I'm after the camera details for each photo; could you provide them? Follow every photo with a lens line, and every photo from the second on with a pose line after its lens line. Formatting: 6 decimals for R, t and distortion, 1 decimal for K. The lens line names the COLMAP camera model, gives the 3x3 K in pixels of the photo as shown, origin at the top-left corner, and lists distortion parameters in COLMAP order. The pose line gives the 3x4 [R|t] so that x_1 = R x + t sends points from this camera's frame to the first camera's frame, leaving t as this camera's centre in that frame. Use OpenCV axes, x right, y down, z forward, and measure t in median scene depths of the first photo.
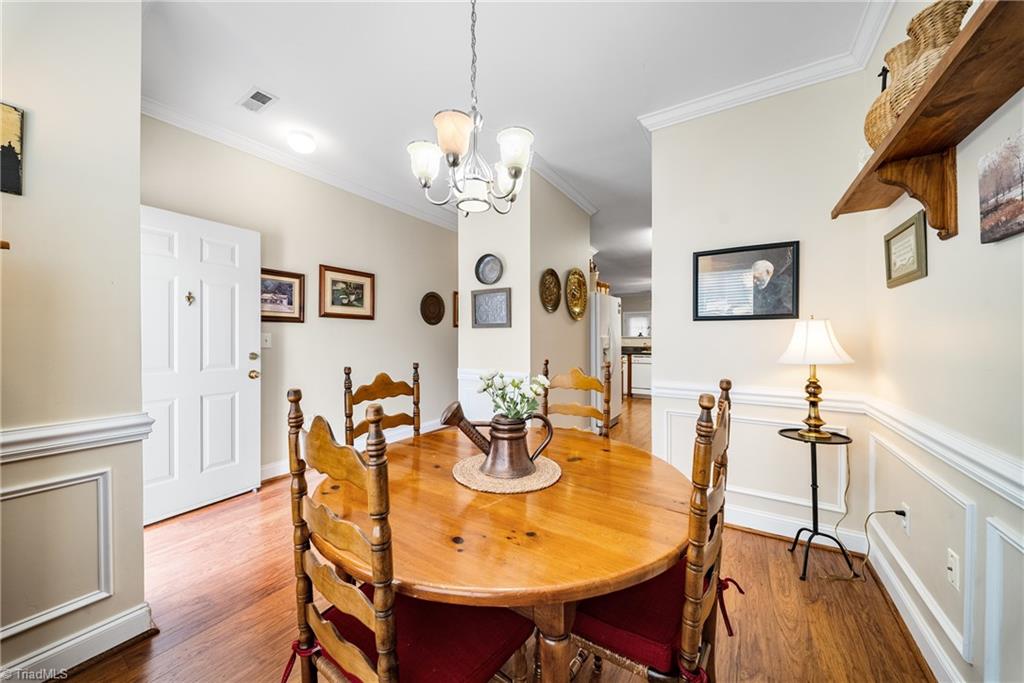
lens RADIAL K [[360.5, 0, 511.8], [0, 360.5, 339.4], [0, 0, 1]] dist [0.000249, -0.000064]
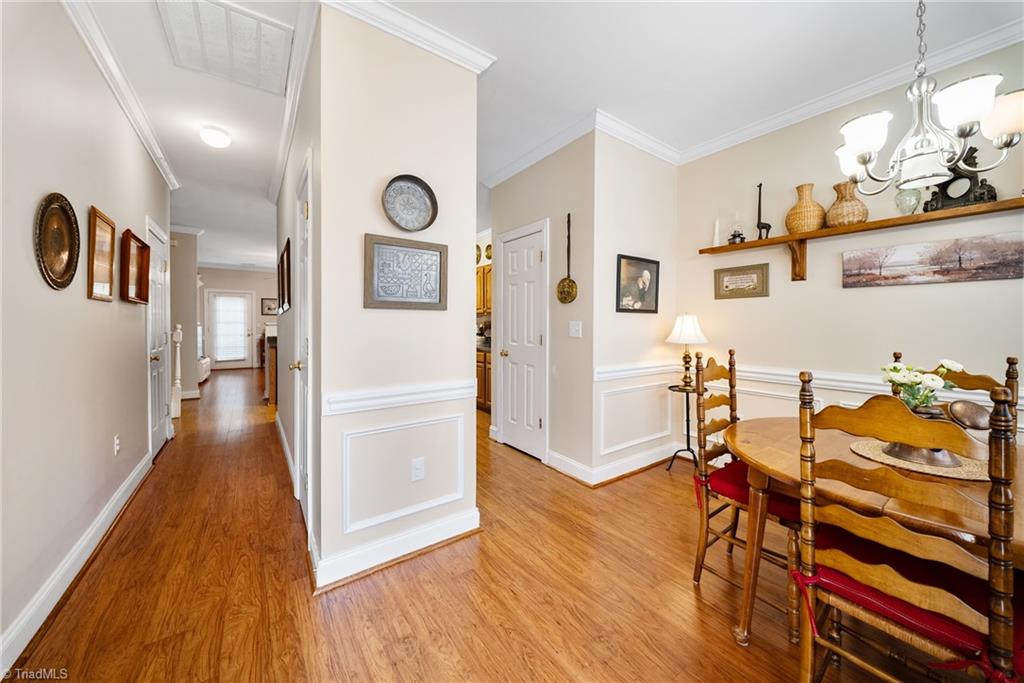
lens RADIAL K [[362.8, 0, 512.1], [0, 362.8, 328.8], [0, 0, 1]] dist [-0.001609, -0.000433]
pose [[0.363920, -0.012305, 0.931349, -0.817325], [0.001885, 0.999920, 0.012475, -0.013655], [-0.931428, -0.002784, 0.363914, 1.012910]]
